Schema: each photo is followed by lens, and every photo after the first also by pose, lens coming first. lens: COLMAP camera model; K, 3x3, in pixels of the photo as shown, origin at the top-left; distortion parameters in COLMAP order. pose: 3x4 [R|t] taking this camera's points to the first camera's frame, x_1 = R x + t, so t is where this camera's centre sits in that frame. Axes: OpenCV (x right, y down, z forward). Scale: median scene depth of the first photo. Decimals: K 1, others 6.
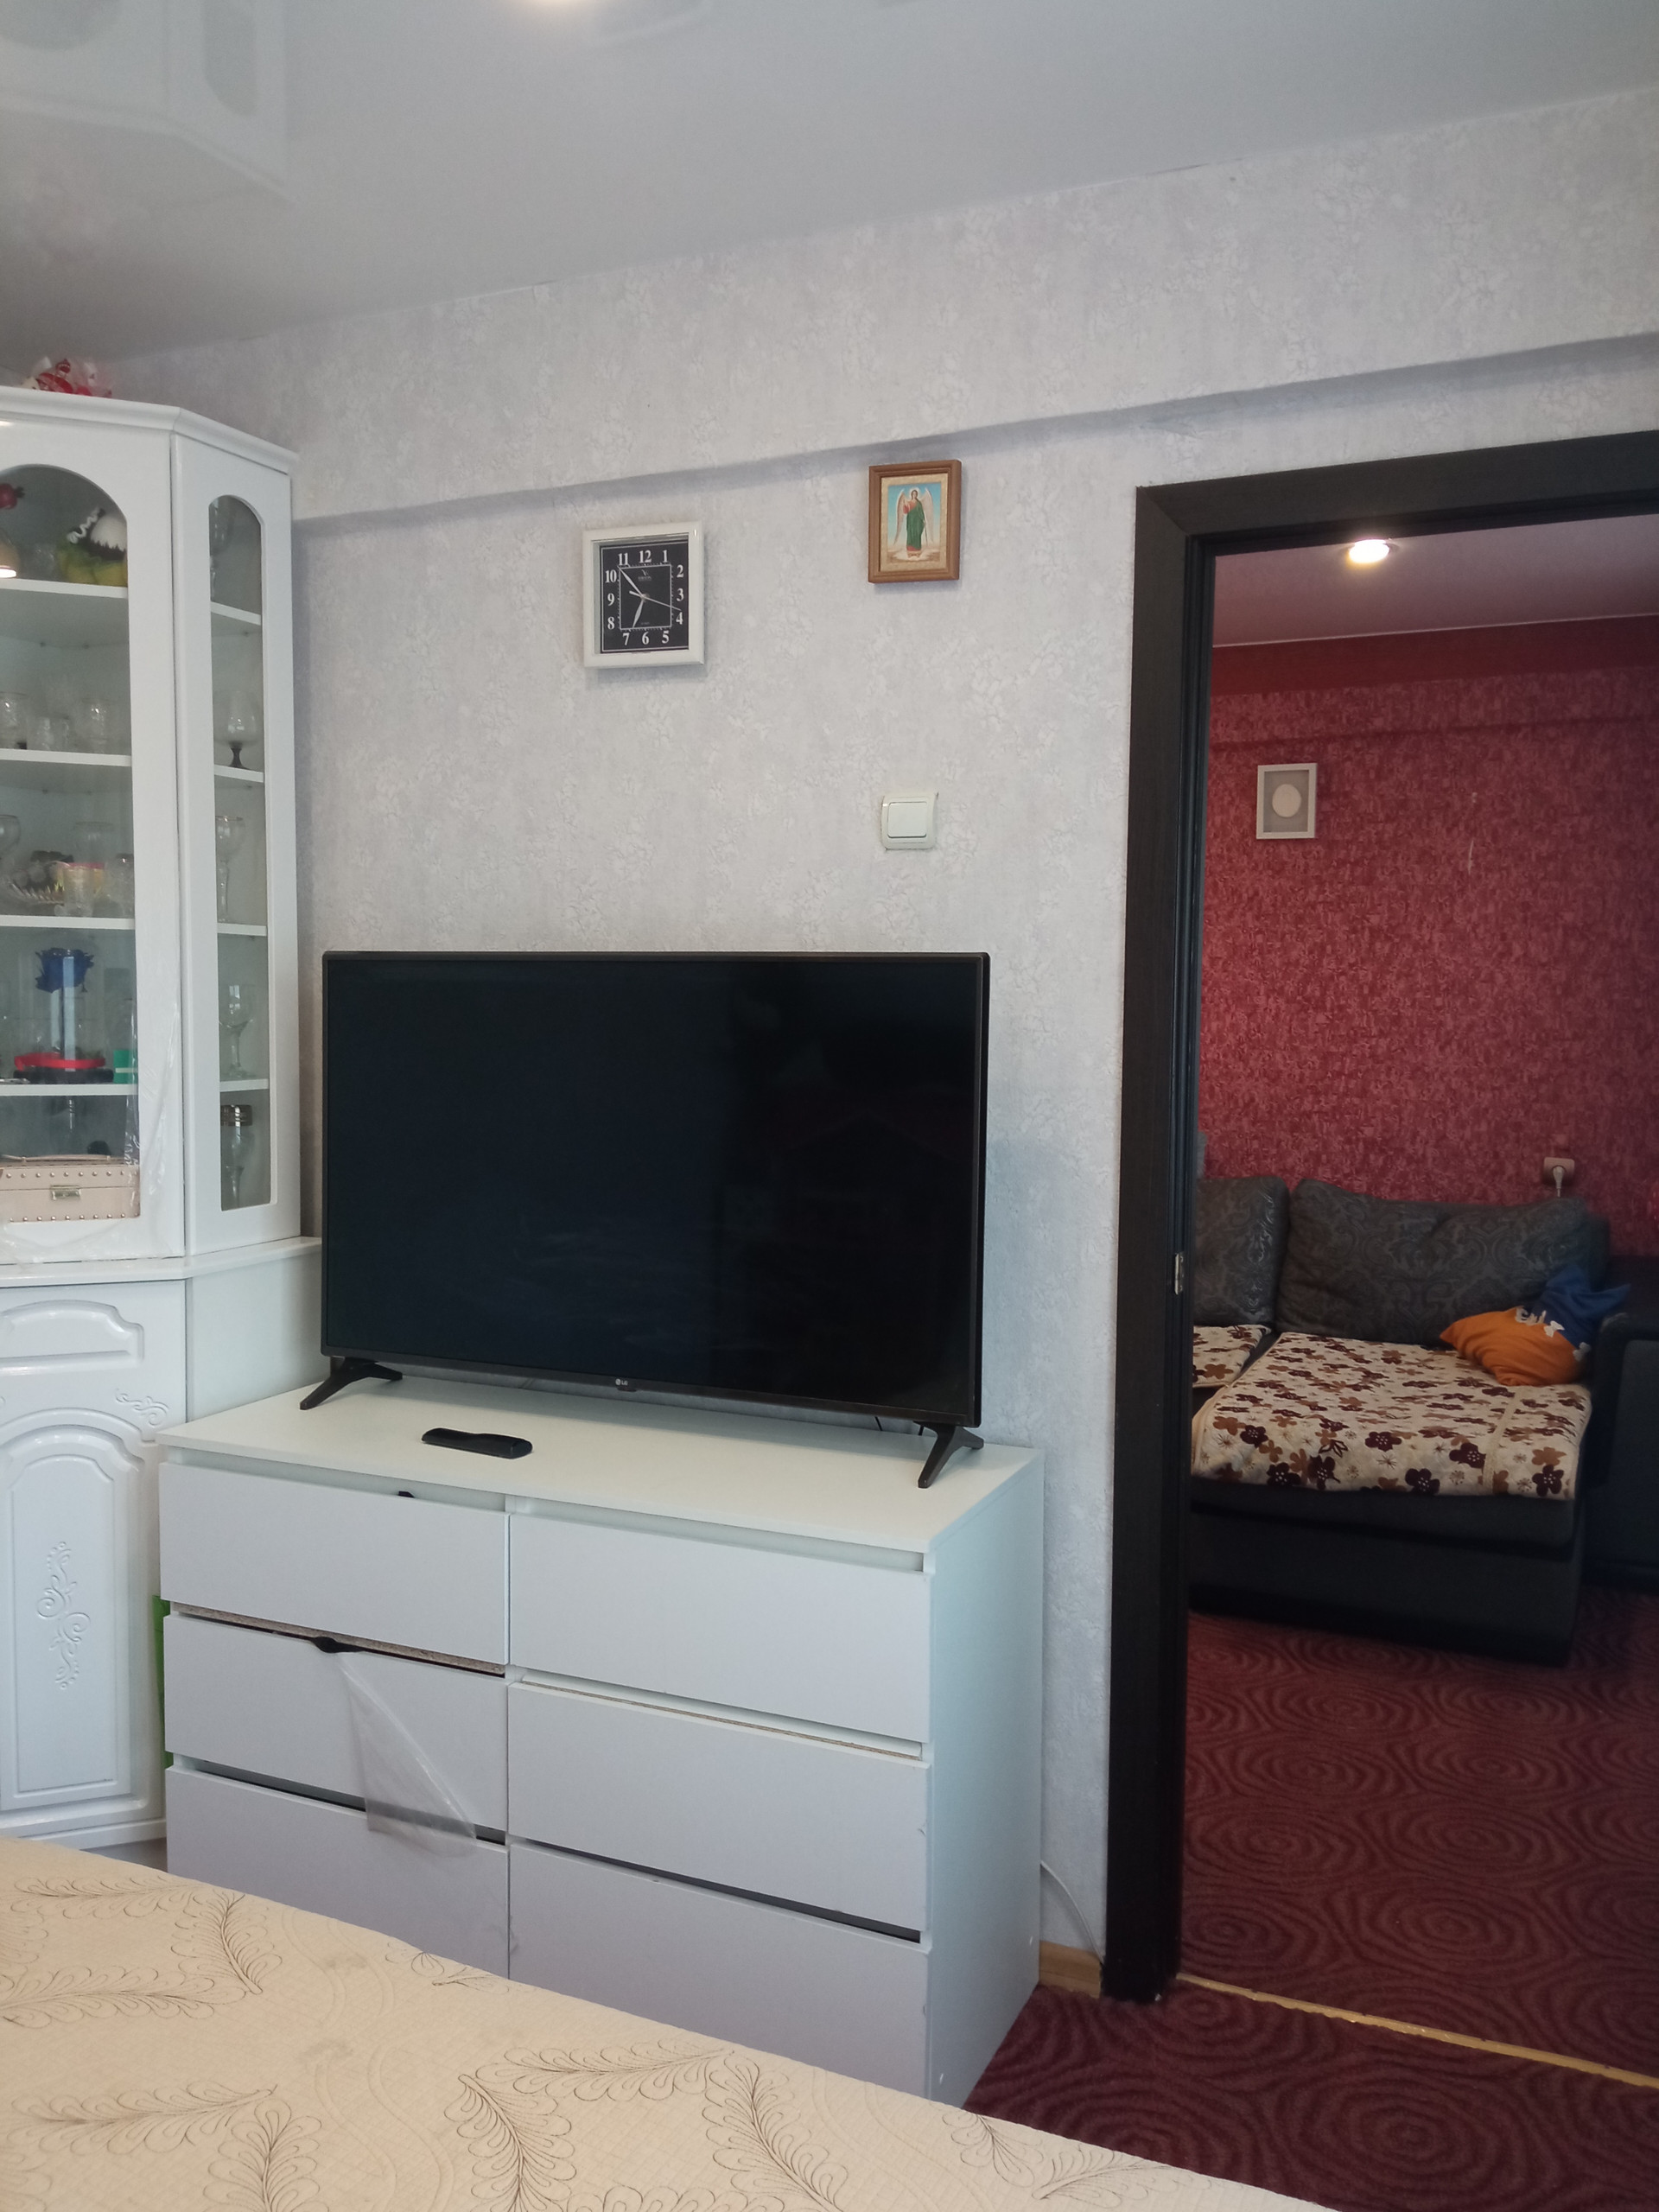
lens RADIAL K [[1790.2, 0, 872.1], [0, 1790.2, 1111.1], [0, 0, 1]] dist [0.141917, -0.326225]
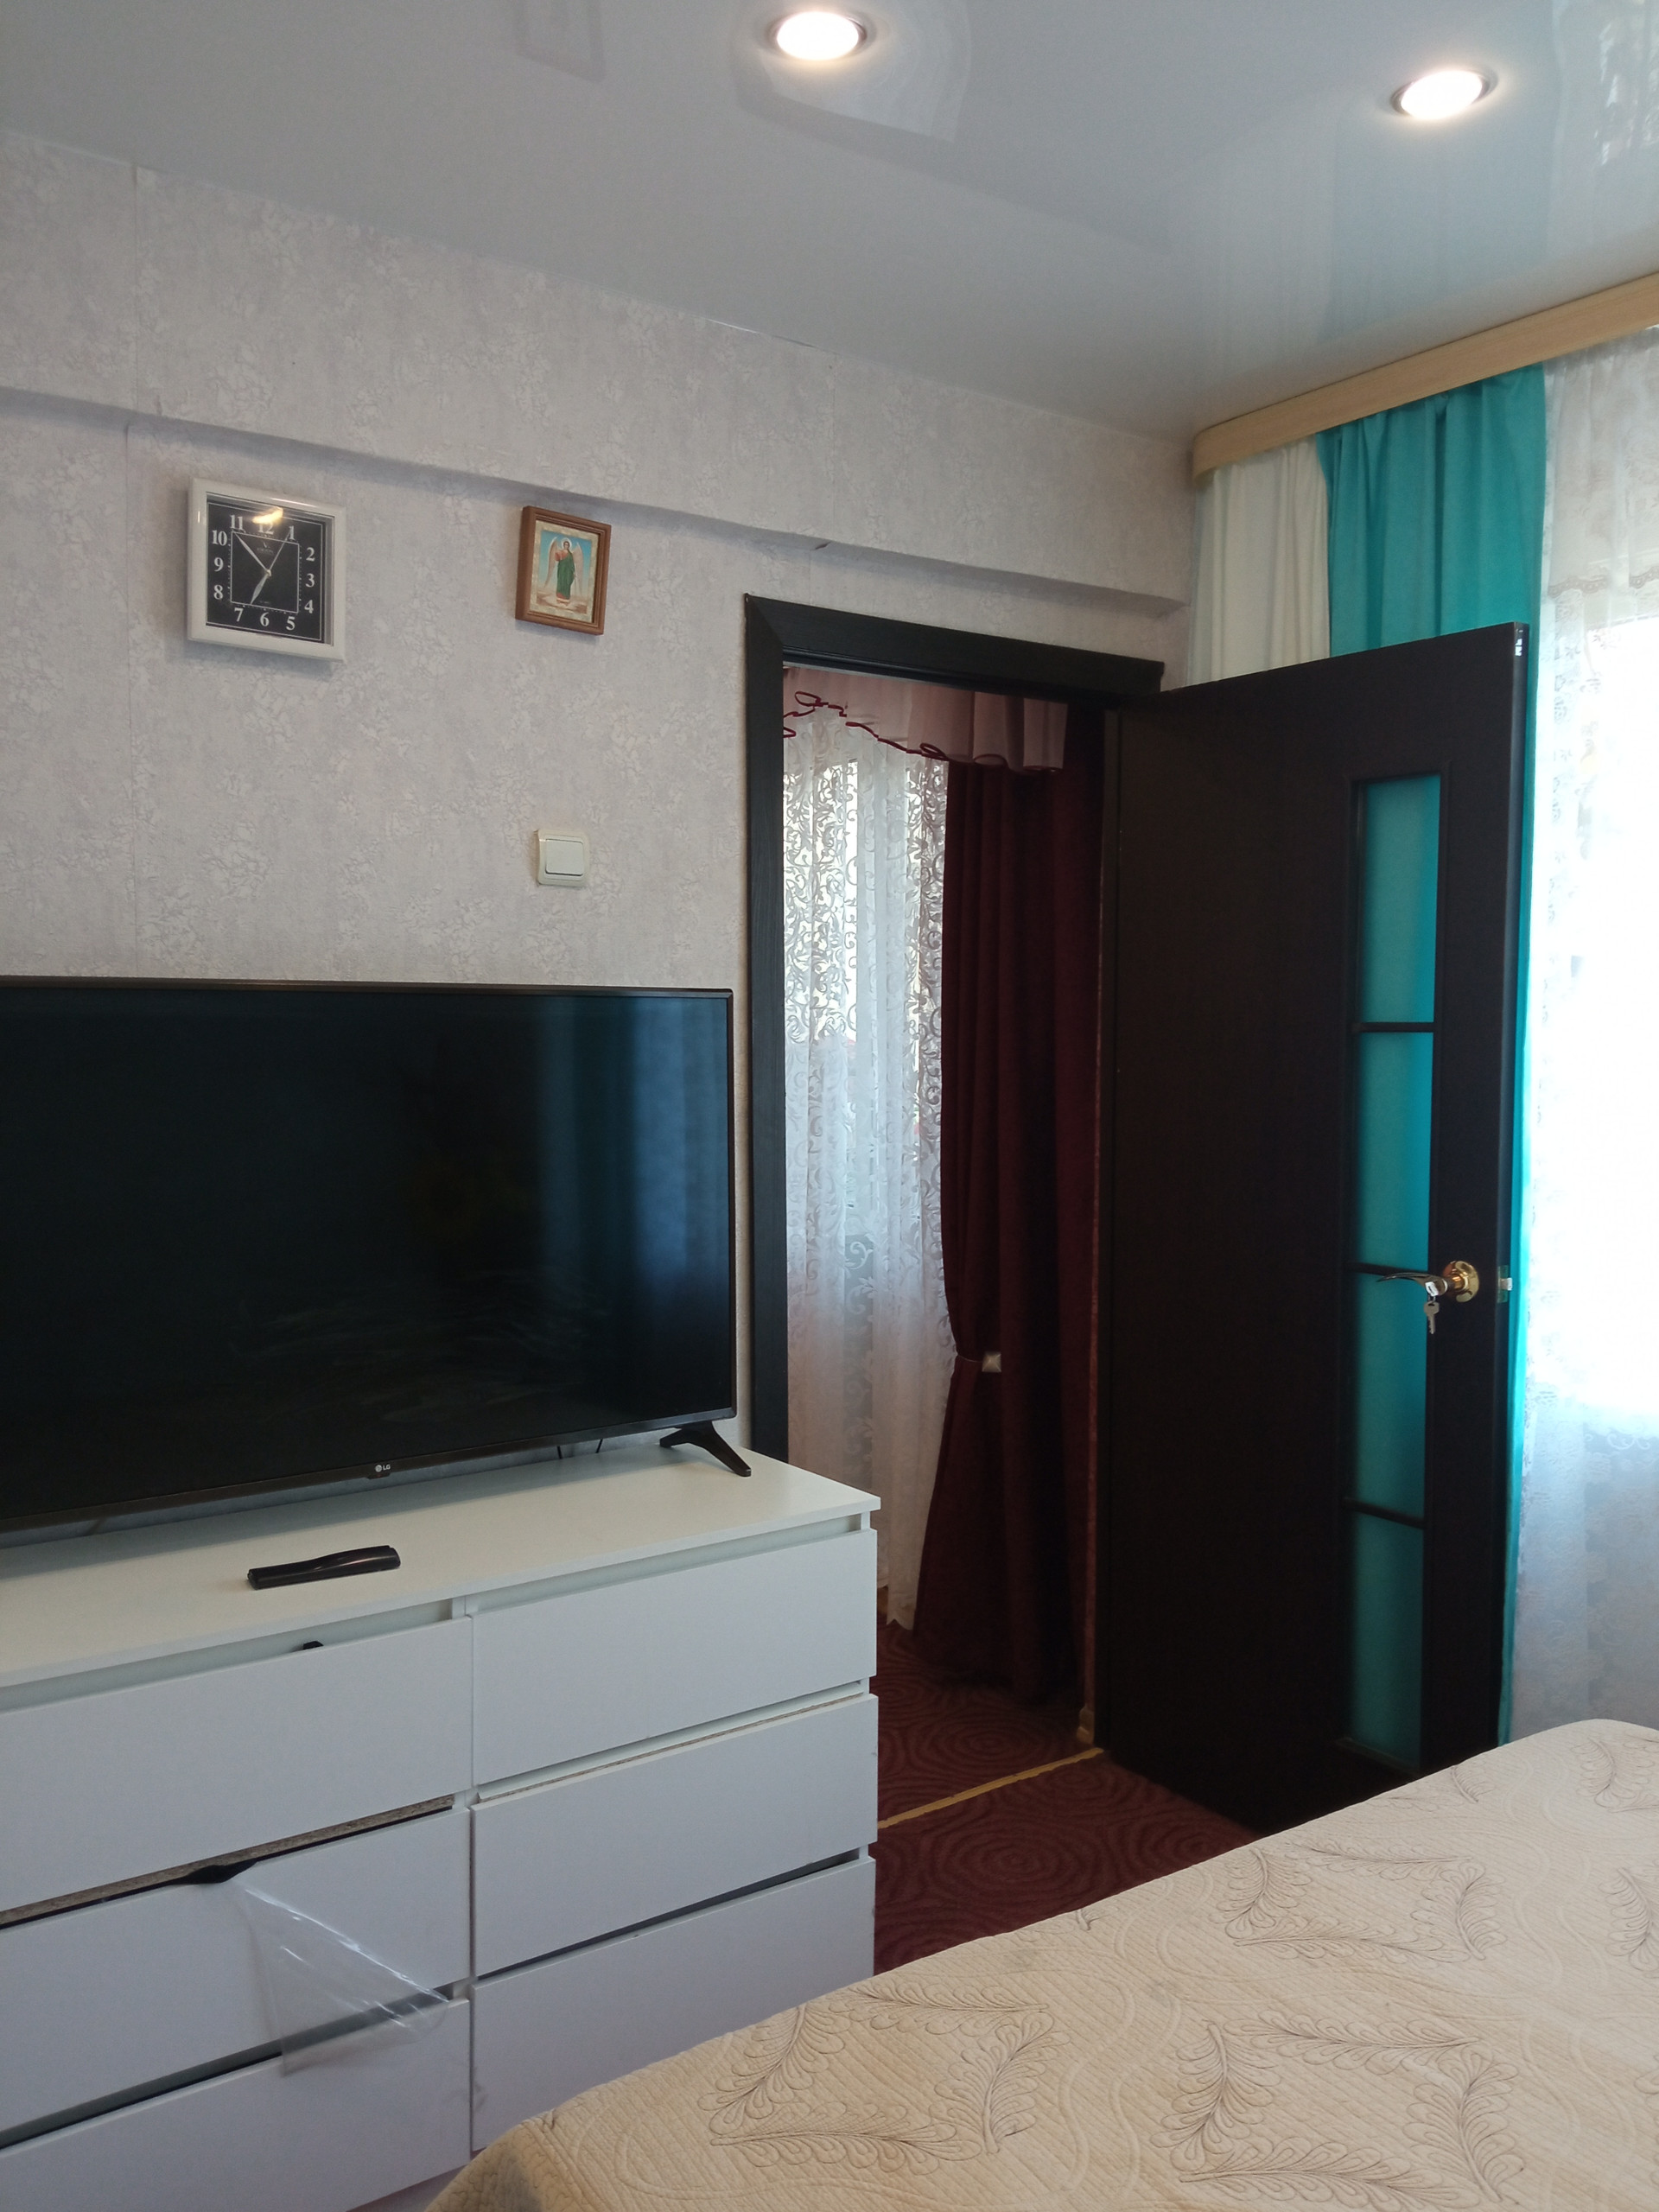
lens RADIAL K [[1745.9, 0, 874.9], [0, 1745.9, 1112.5], [0, 0, 1]] dist [0.095045, -0.173011]
pose [[0.494224, -0.051306, 0.867819, -0.771682], [0.061380, 0.997825, 0.024035, -0.030006], [-0.867165, 0.041388, 0.496298, 0.356780]]
